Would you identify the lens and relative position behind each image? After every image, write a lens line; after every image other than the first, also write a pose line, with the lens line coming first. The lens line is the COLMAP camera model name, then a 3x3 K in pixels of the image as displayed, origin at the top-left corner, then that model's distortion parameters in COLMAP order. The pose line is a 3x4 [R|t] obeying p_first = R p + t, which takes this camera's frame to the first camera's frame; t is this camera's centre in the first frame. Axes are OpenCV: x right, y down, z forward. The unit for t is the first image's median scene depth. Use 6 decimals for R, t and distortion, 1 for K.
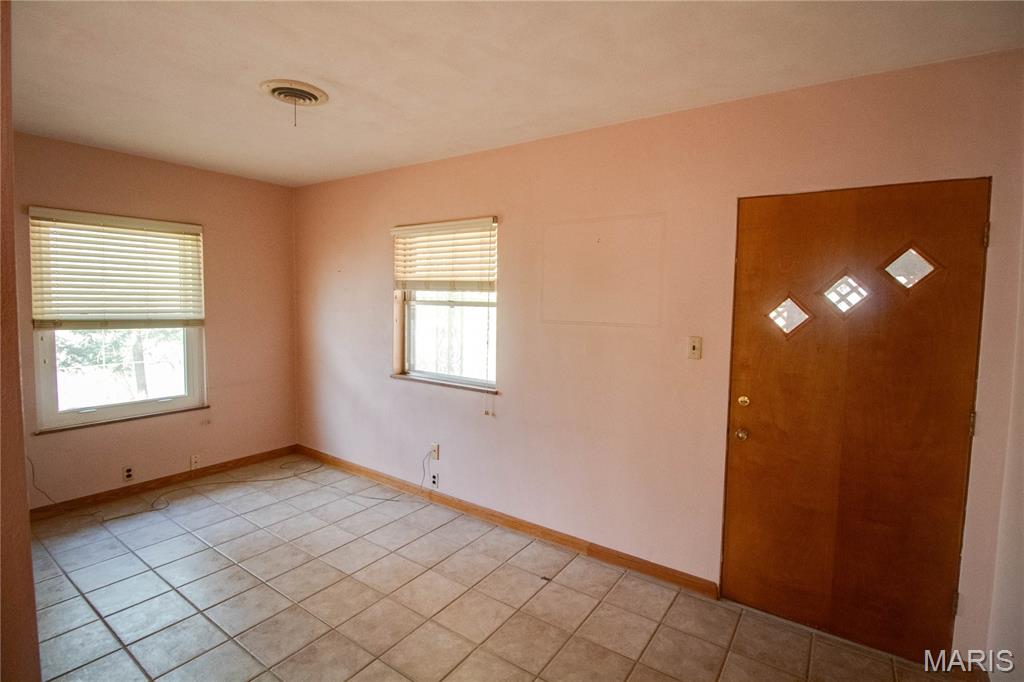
lens RADIAL K [[487.6, 0, 524.8], [0, 487.6, 327.4], [0, 0, 1]] dist [0.001929, -0.012473]
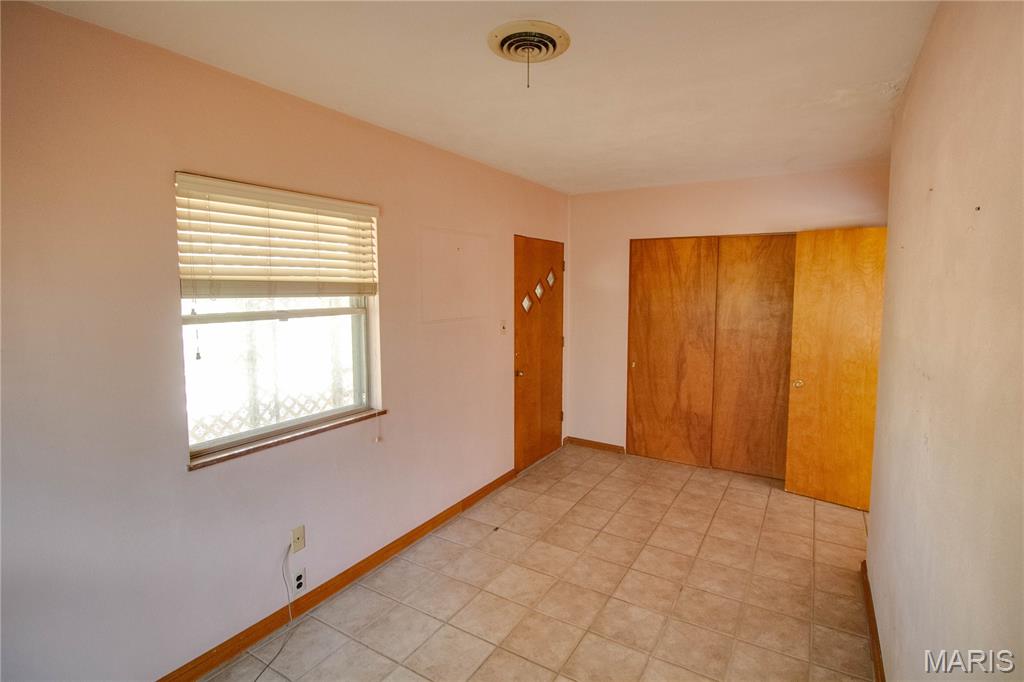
lens RADIAL K [[487.6, 0, 524.8], [0, 487.6, 327.4], [0, 0, 1]] dist [0.001929, -0.012473]
pose [[-0.059160, -0.099785, 0.993249, -1.105861], [0.063992, 0.992566, 0.103528, -0.106860], [-0.996195, 0.069685, -0.052335, 0.941293]]
